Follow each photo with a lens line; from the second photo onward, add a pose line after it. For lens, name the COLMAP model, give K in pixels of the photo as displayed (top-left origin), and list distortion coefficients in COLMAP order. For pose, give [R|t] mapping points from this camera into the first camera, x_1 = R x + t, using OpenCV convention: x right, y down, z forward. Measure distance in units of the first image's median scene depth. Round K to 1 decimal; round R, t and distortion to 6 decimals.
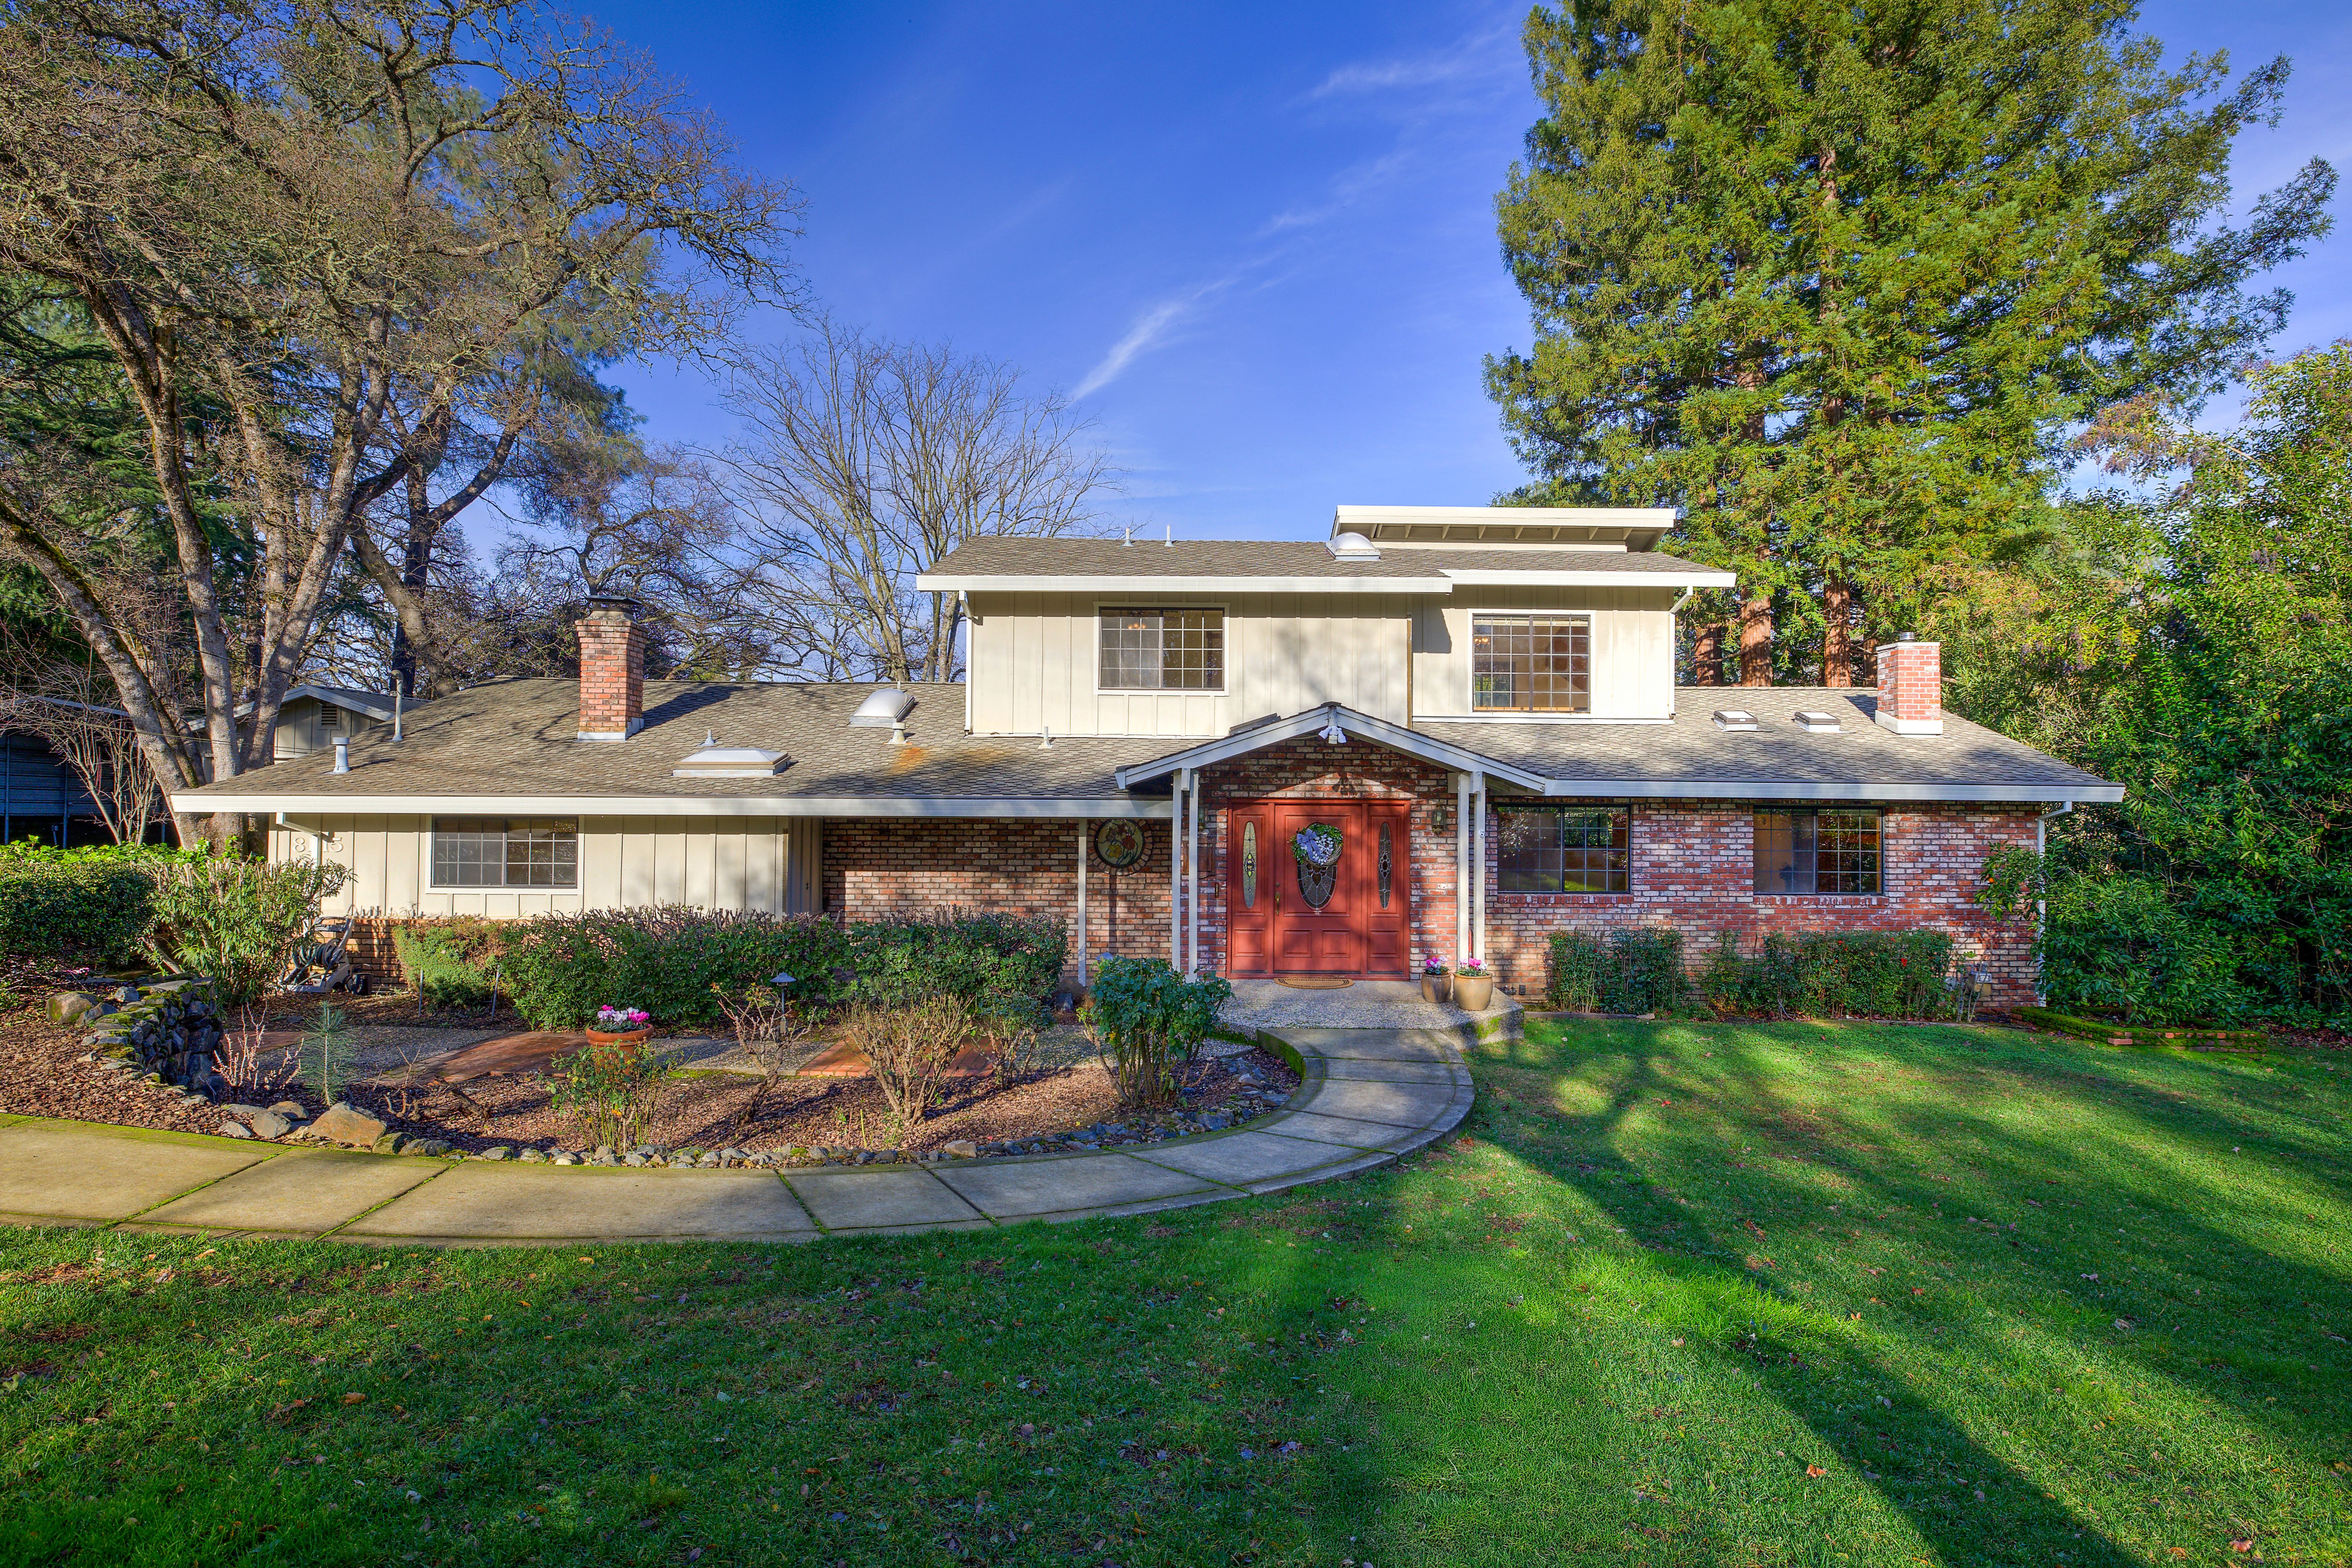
lens RADIAL K [[1310.7, 0, 1176.0], [0, 1310.7, 784.0], [0, 0, 1]] dist [0.002009, 0.000212]
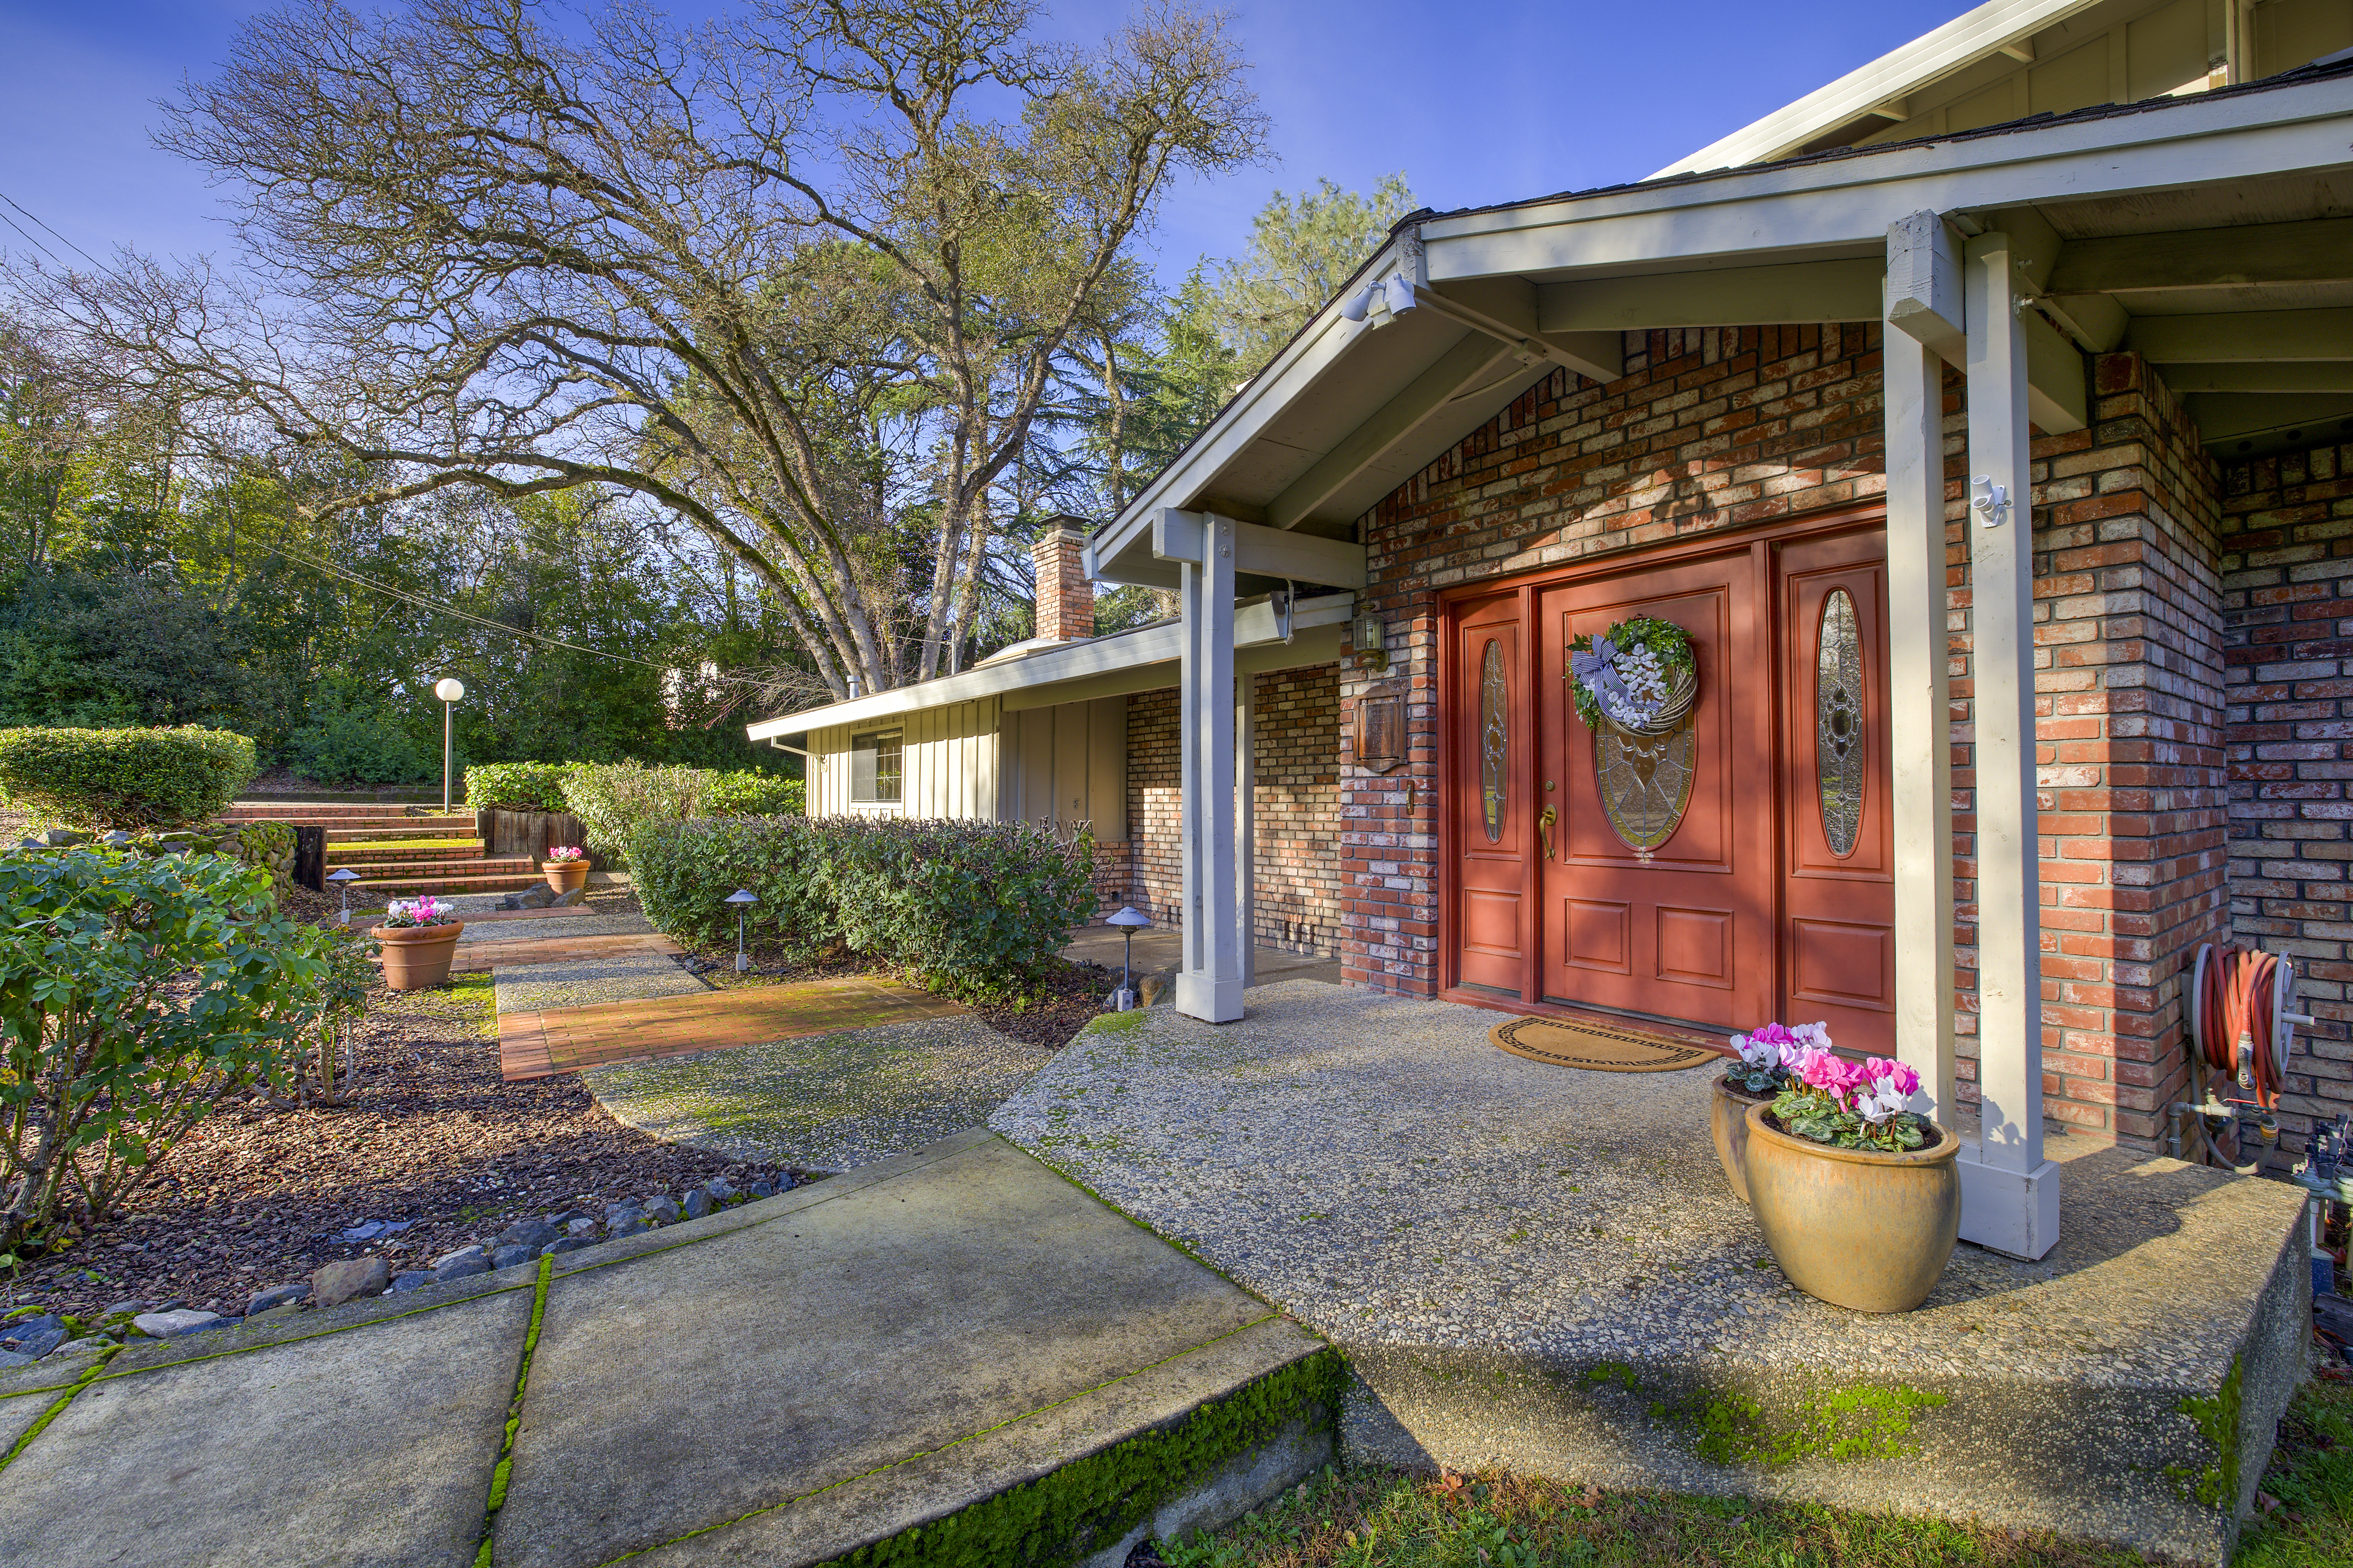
lens RADIAL K [[1005.5, 0, 1176.5], [0, 1005.5, 784.0], [0, 0, 1]] dist [-0.045122, 0.000015]
pose [[0.584628, -0.020872, -0.811033, 0.238938], [0.013713, 0.999780, -0.015845, 0.073038], [0.811186, -0.001858, 0.584786, 0.663147]]
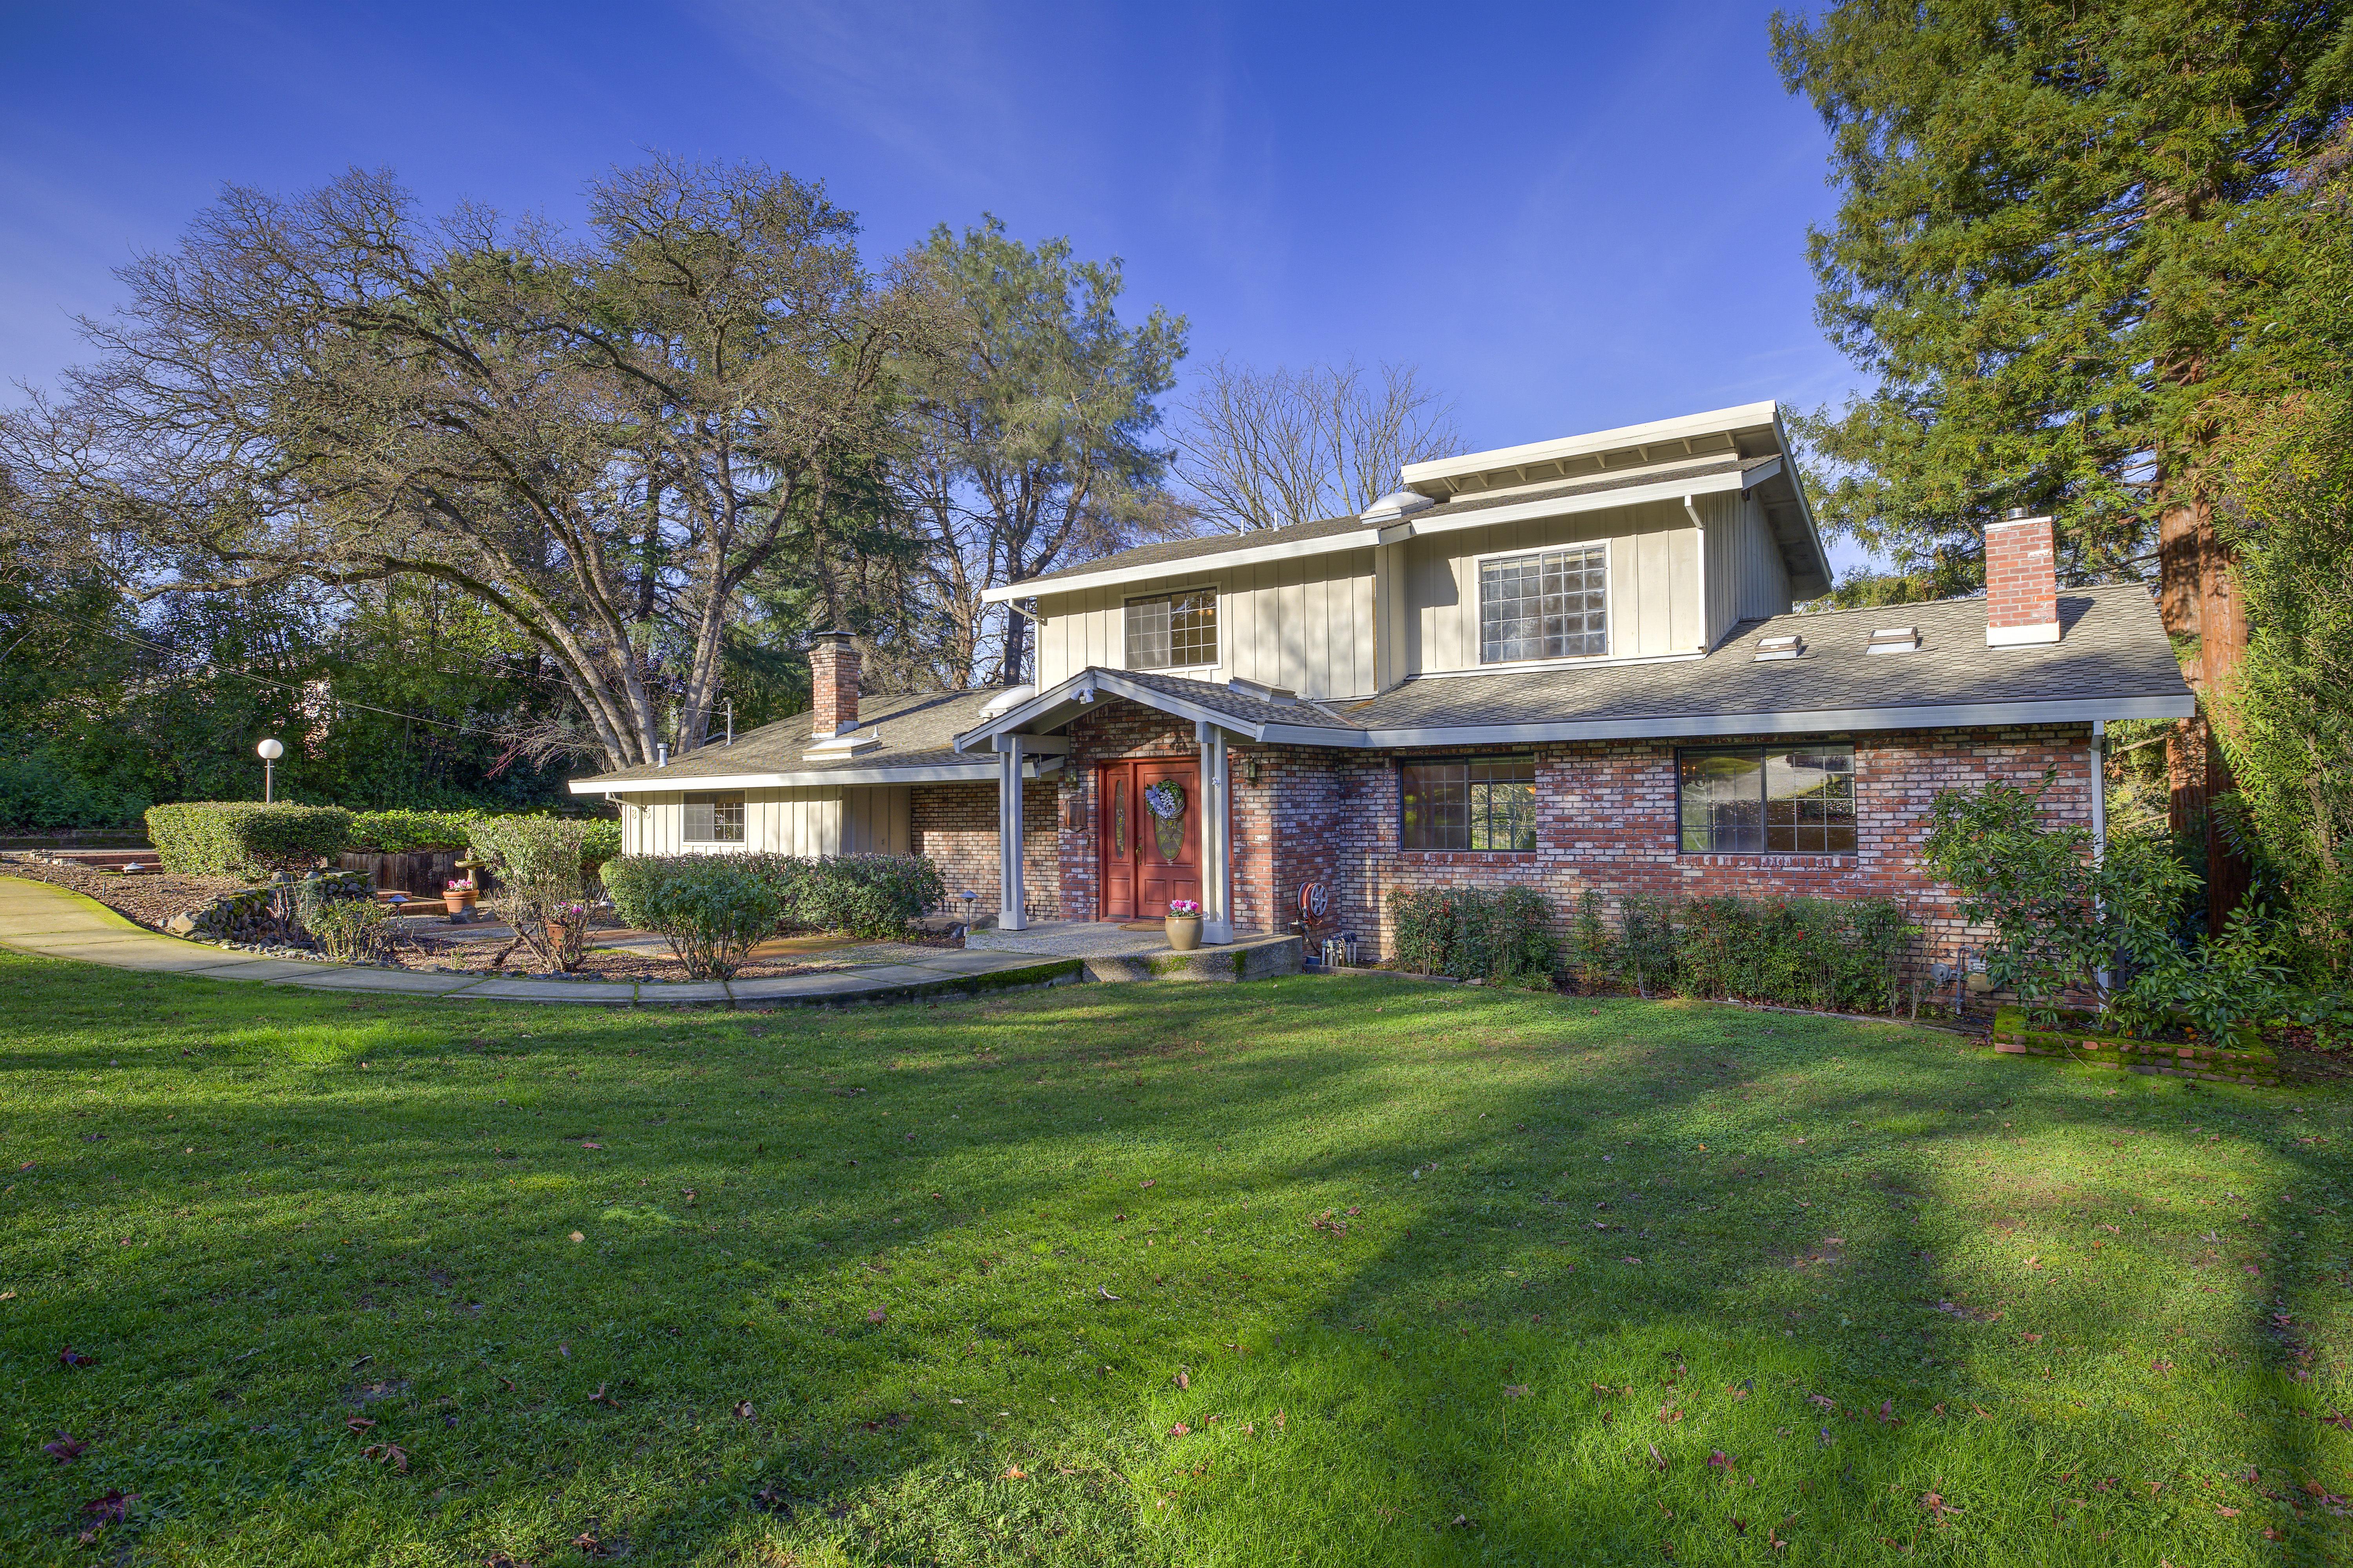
lens RADIAL K [[1298.3, 0, 1176.5], [0, 1298.3, 784.0], [0, 0, 1]] dist [0.028417, -0.000004]
pose [[0.807675, -0.028137, -0.588956, 0.675474], [0.021839, 0.999603, -0.017806, 0.047873], [0.589223, 0.001519, 0.807969, 0.134497]]
